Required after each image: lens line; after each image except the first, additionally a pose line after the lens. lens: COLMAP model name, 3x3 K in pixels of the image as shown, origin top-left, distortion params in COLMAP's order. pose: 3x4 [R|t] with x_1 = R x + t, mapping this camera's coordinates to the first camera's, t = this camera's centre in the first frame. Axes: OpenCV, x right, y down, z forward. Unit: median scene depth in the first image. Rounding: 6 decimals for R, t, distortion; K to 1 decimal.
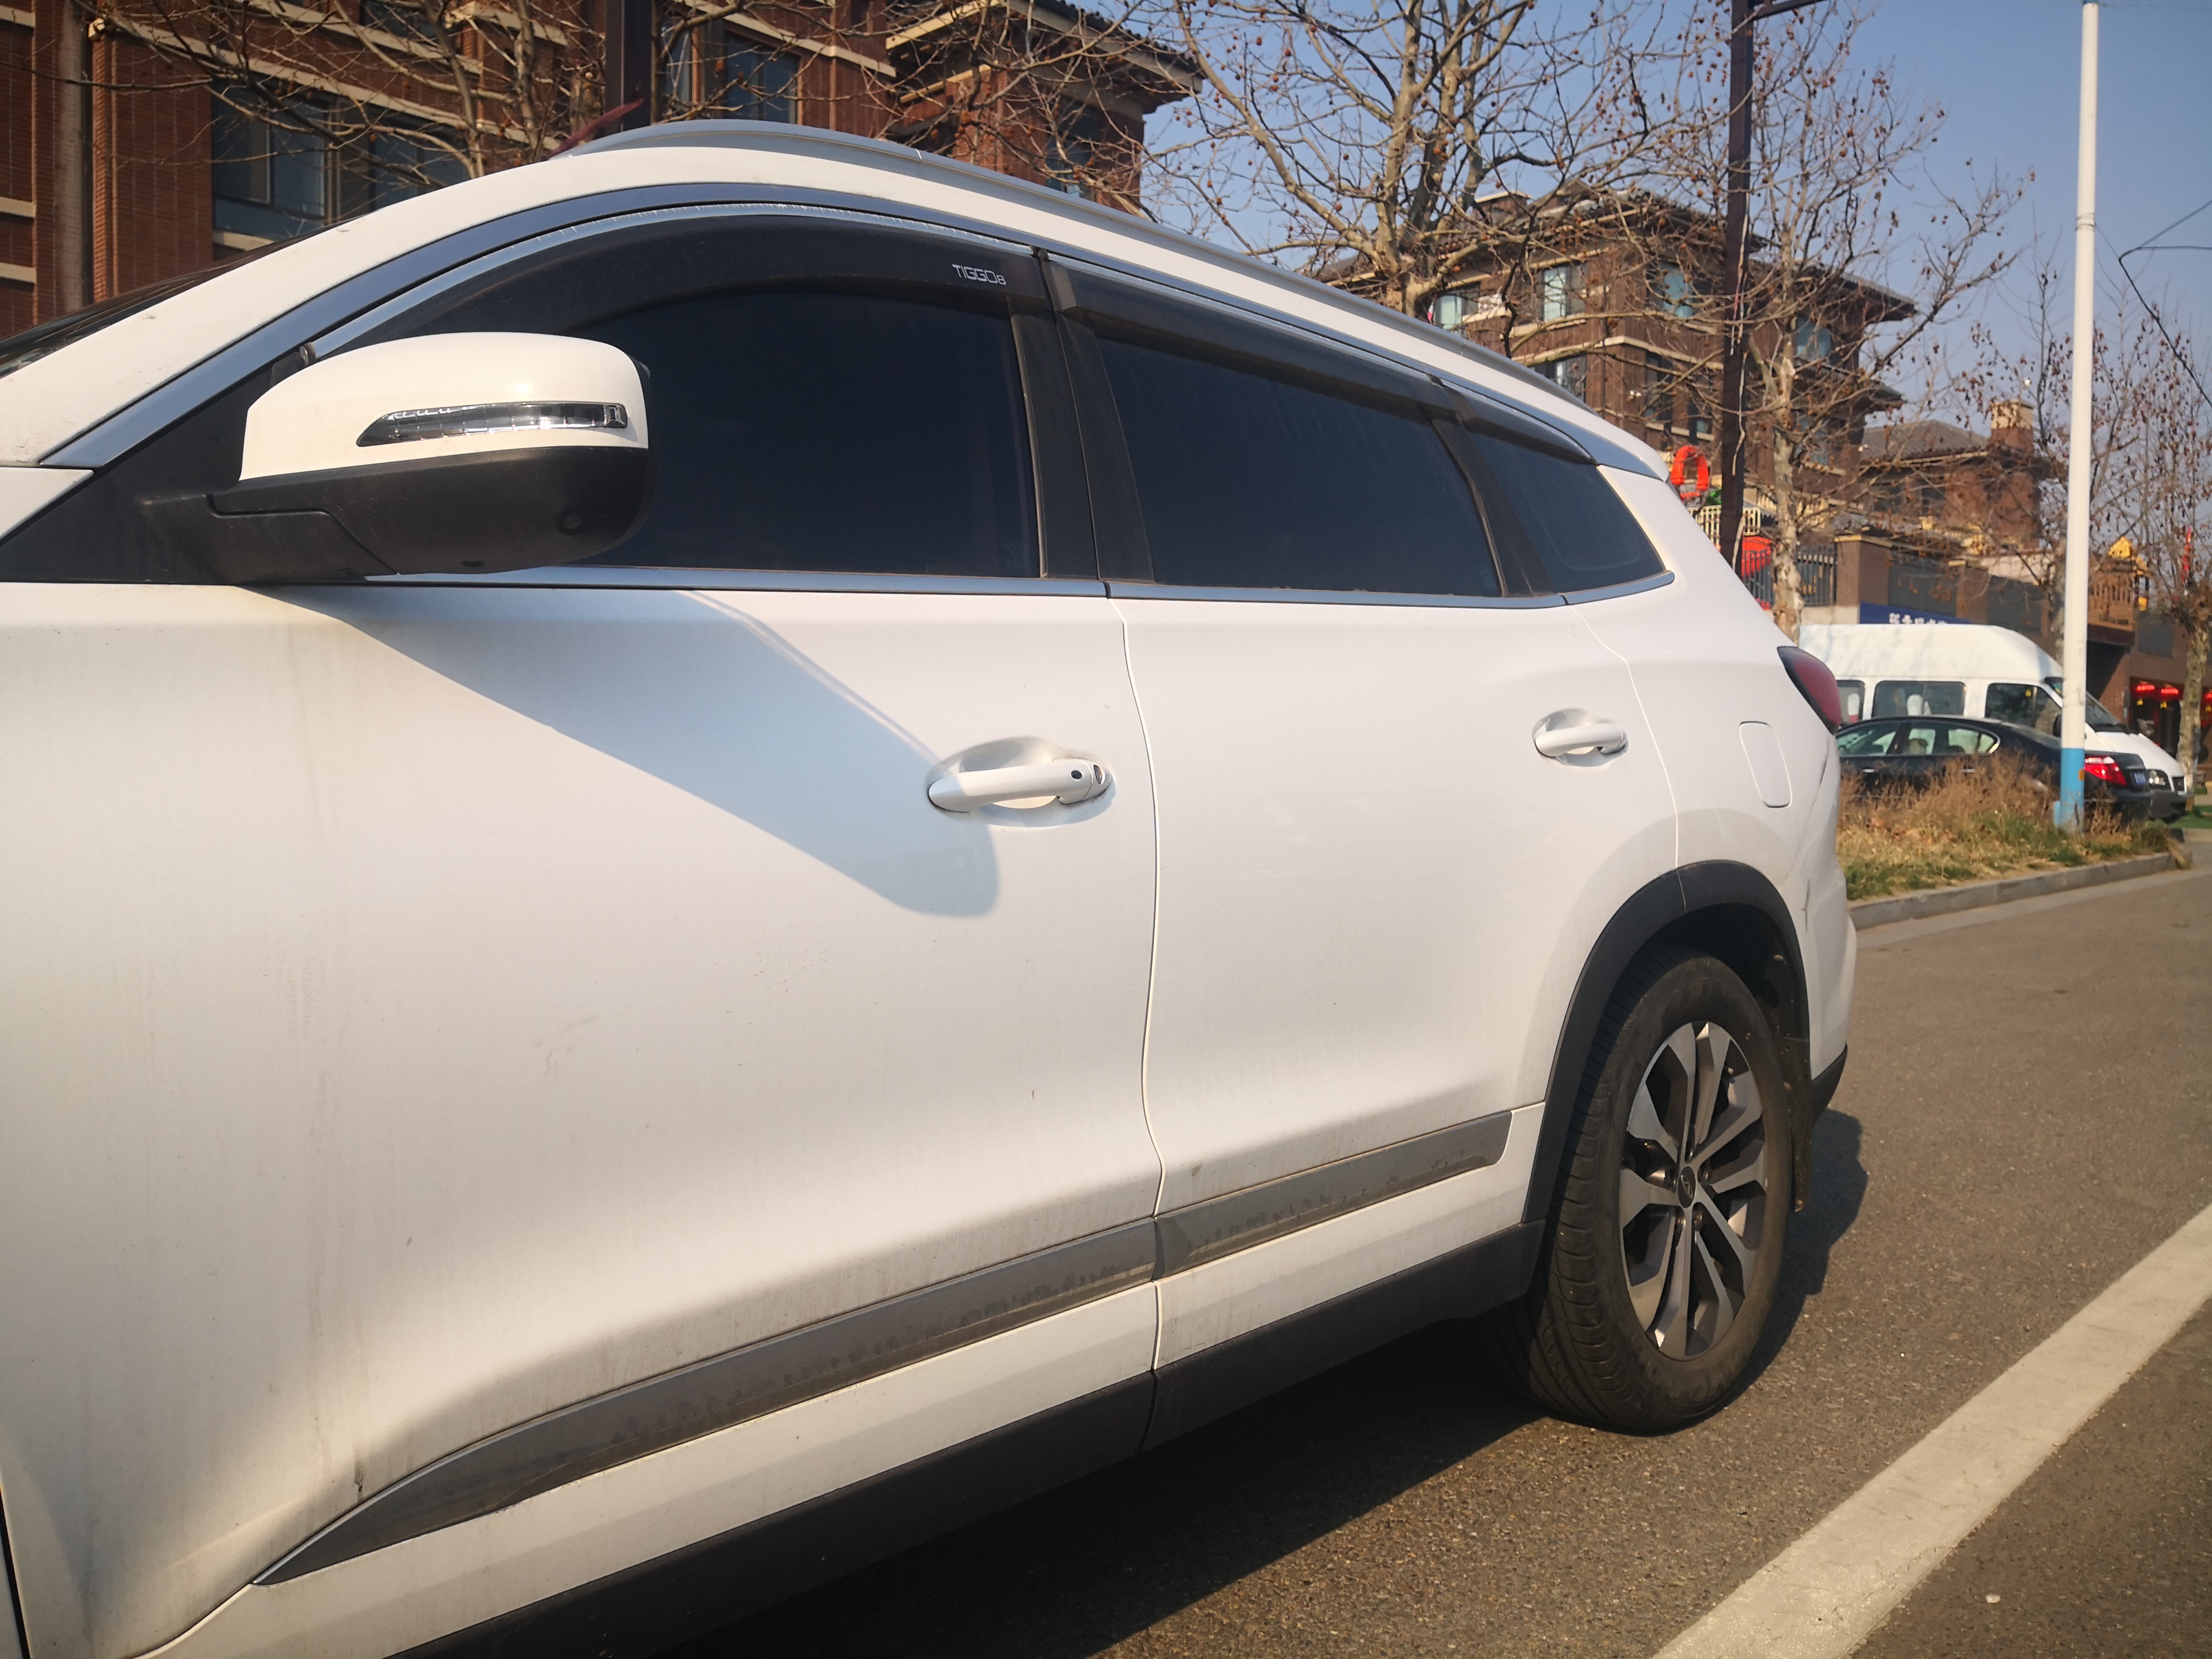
lens RADIAL K [[1728.8, 0, 1106.5], [0, 1728.8, 779.5], [0, 0, 1]] dist [0.003219, -0.001241]
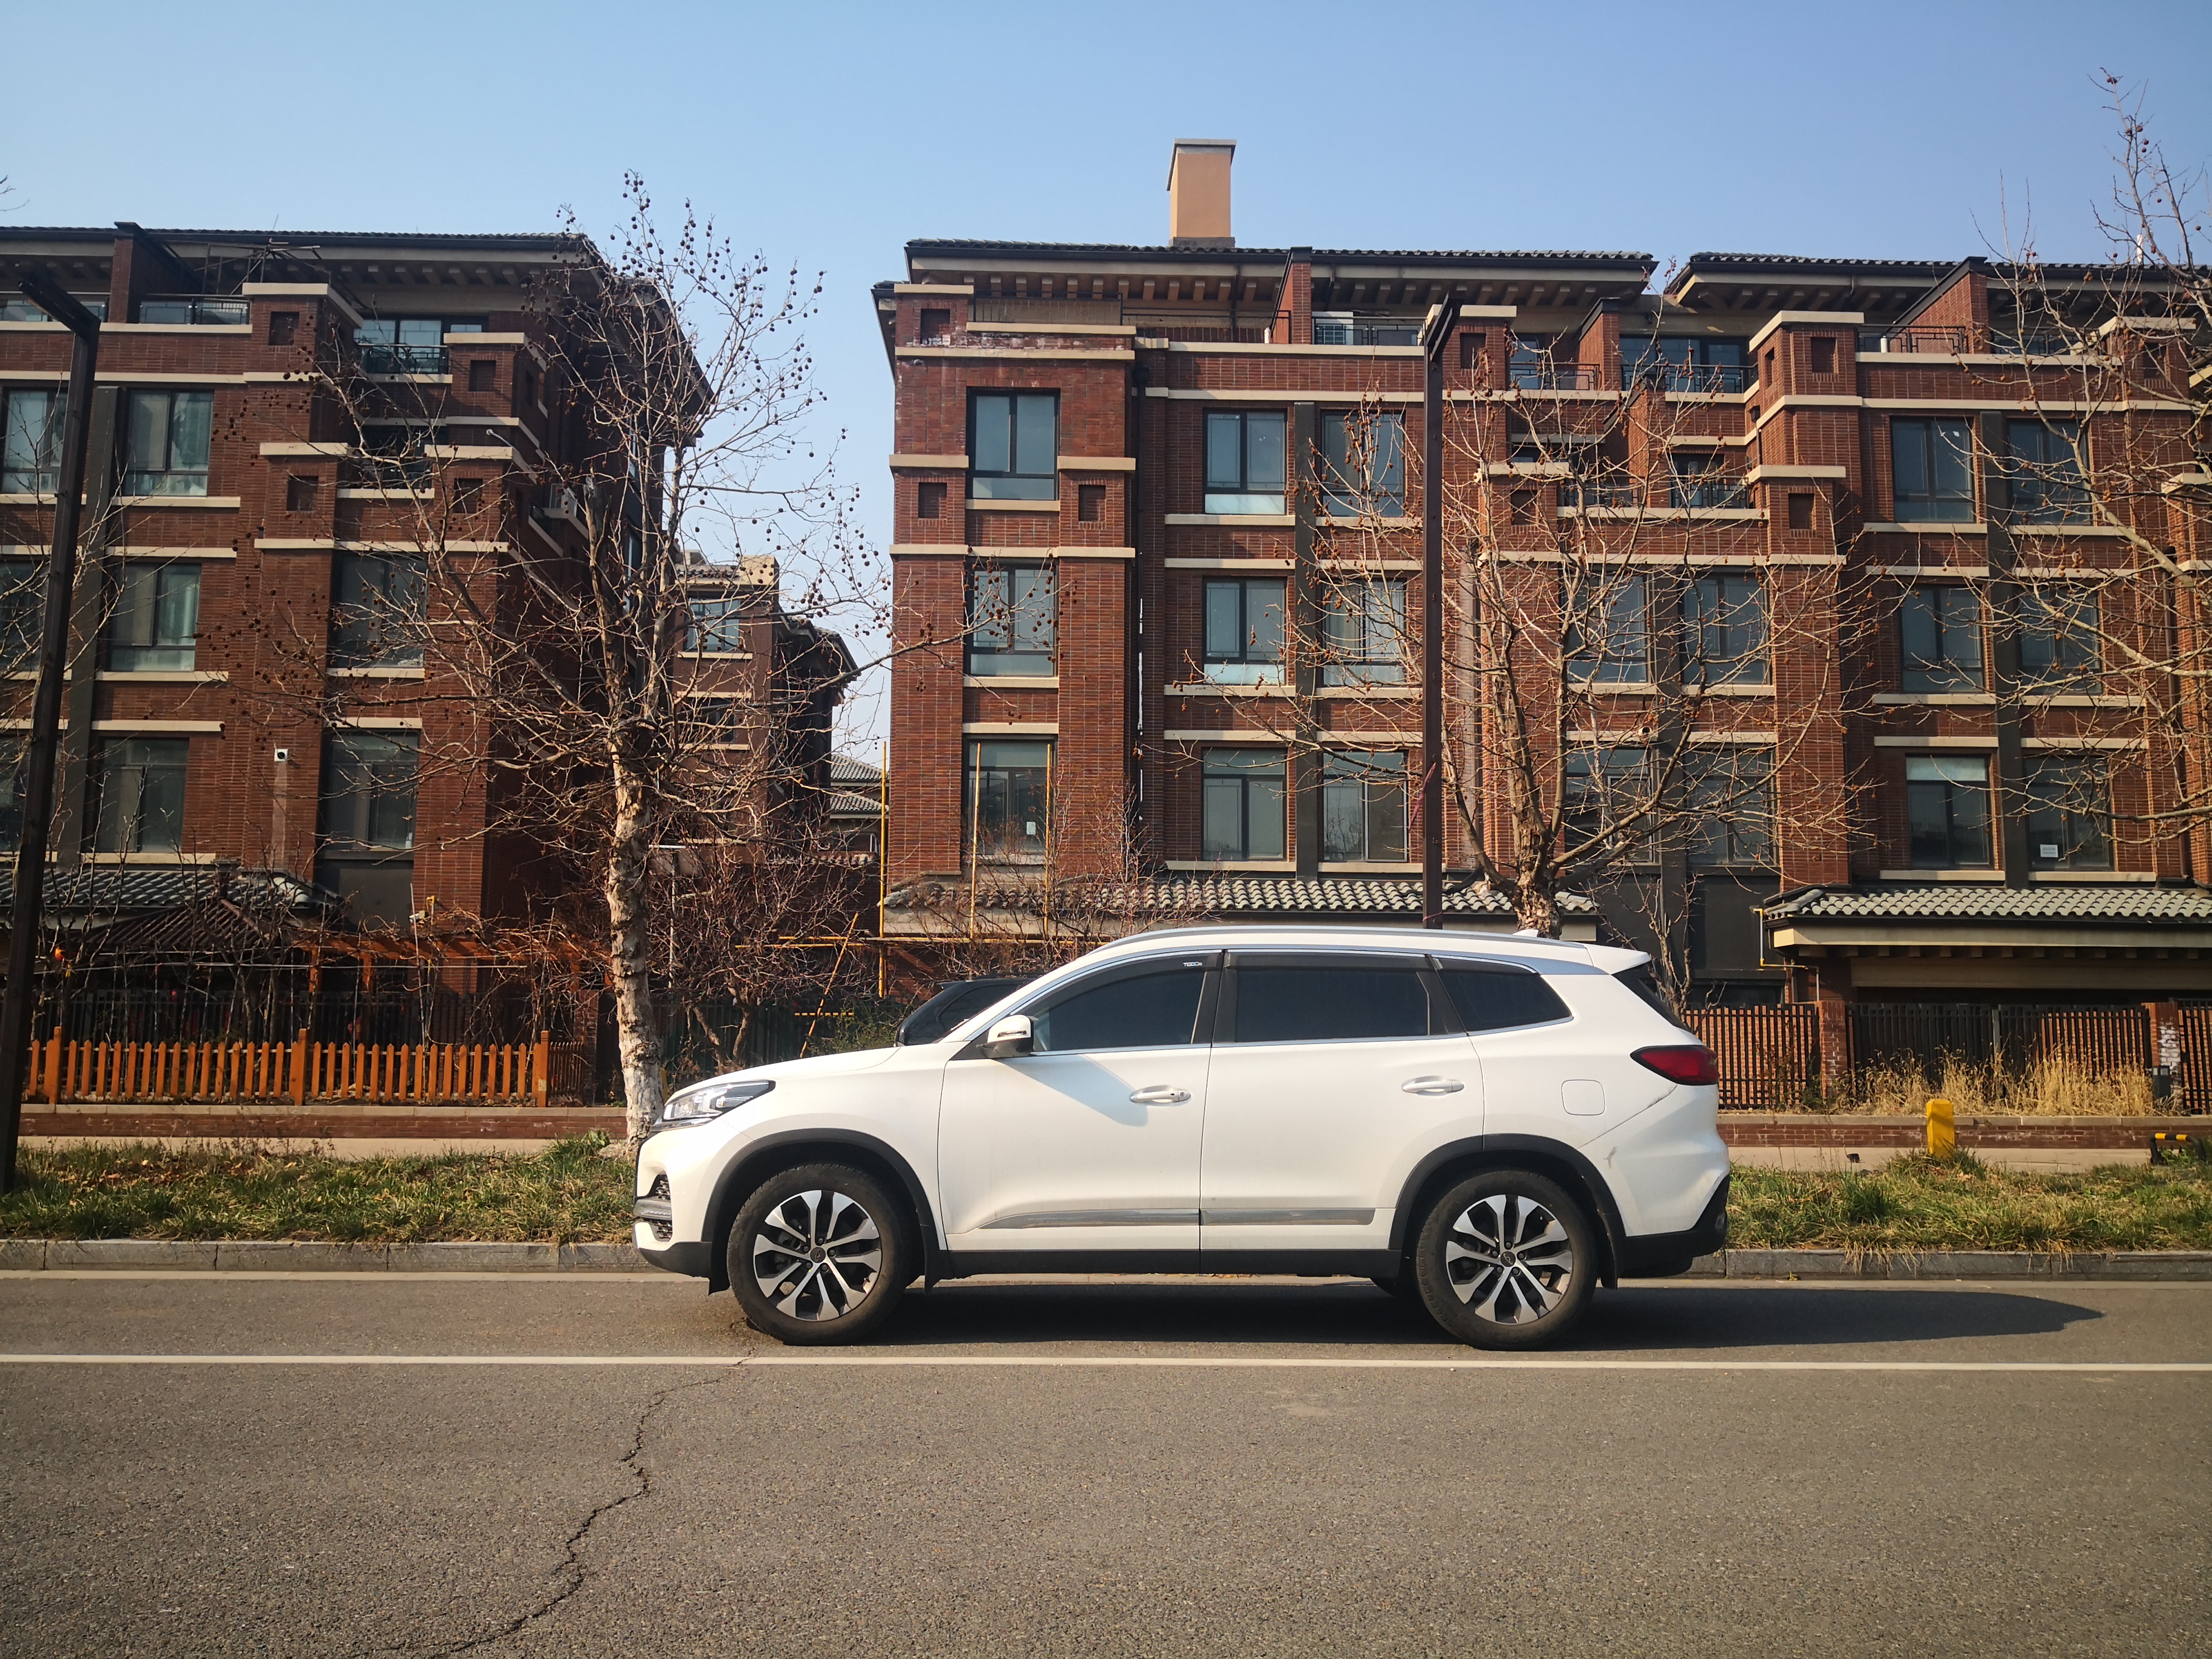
lens RADIAL K [[1795.9, 0, 1106.0], [0, 1795.9, 829.5], [0, 0, 1]] dist [0.014310, -0.005548]
pose [[0.717879, -0.086544, -0.690767, 1.968319], [-0.017892, 0.989621, -0.142581, -0.010412], [0.695938, 0.114715, 0.708880, -1.528090]]
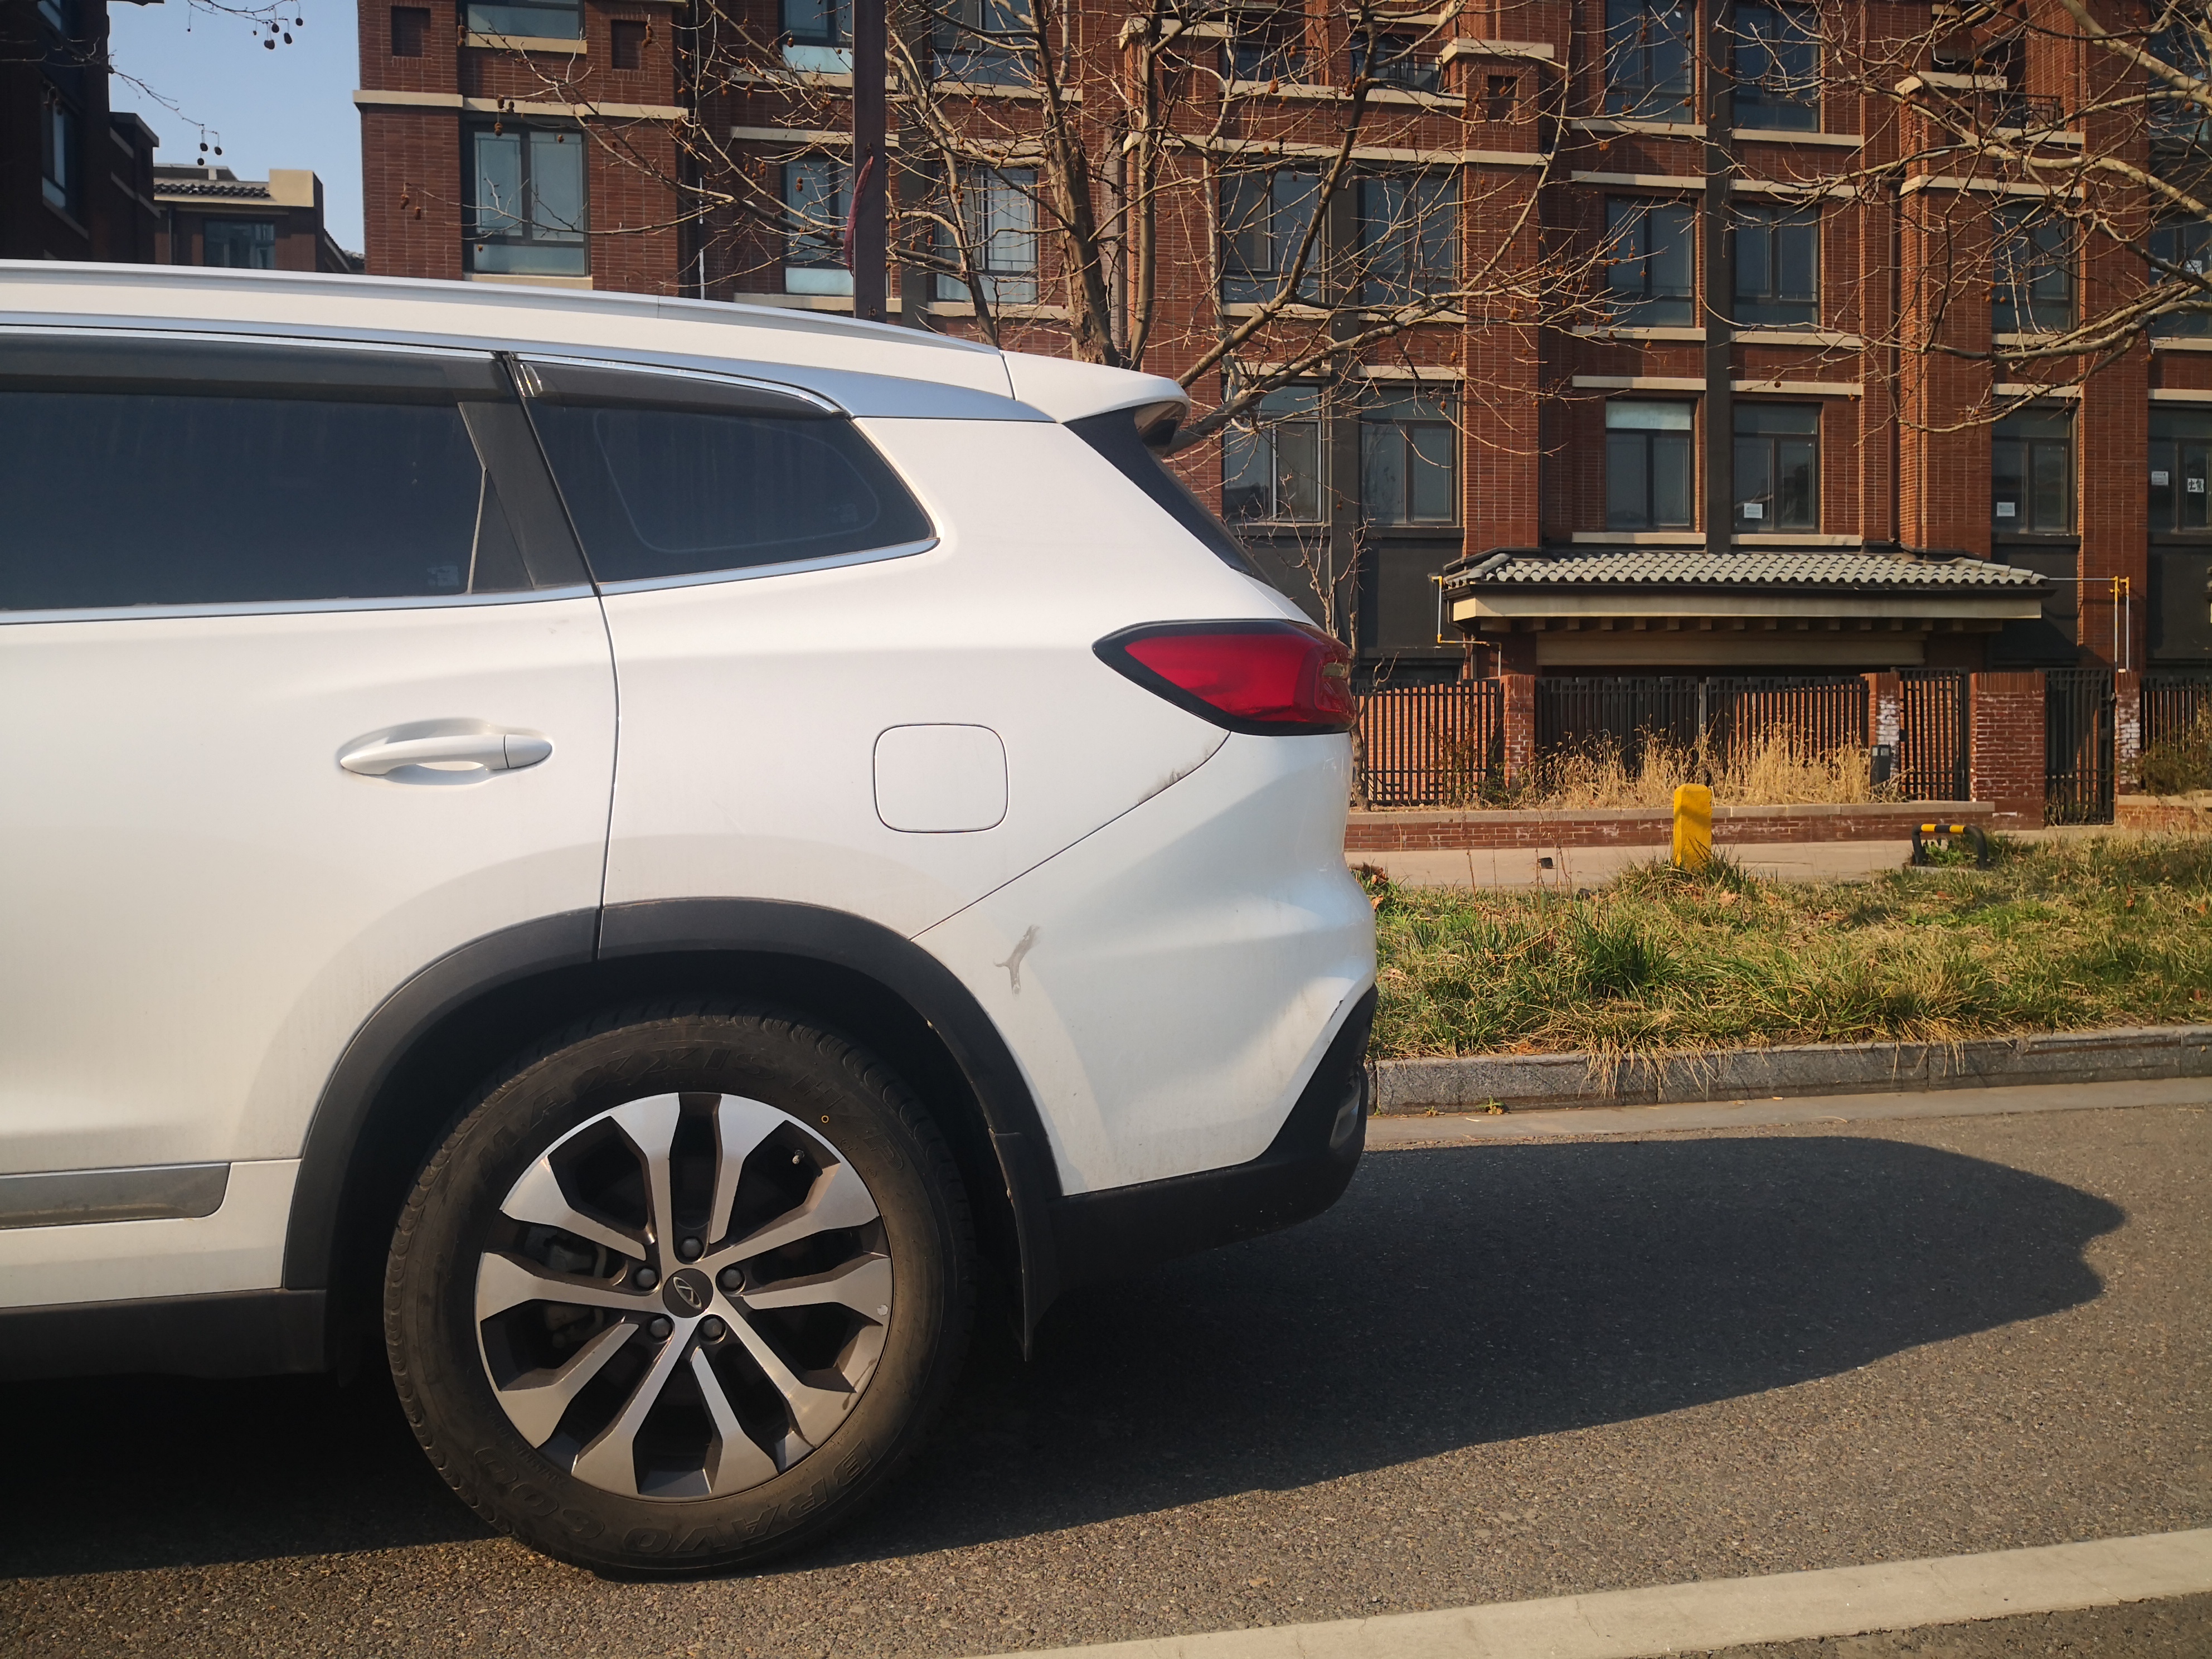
lens RADIAL K [[1753.3, 0, 1108.8], [0, 1753.3, 781.6], [0, 0, 1]] dist [0.156364, -0.335194]
pose [[0.822835, -0.008149, -0.568222, 1.053016], [0.003095, 0.999947, -0.009858, 0.001734], [0.568272, 0.006353, 0.822816, 0.447723]]
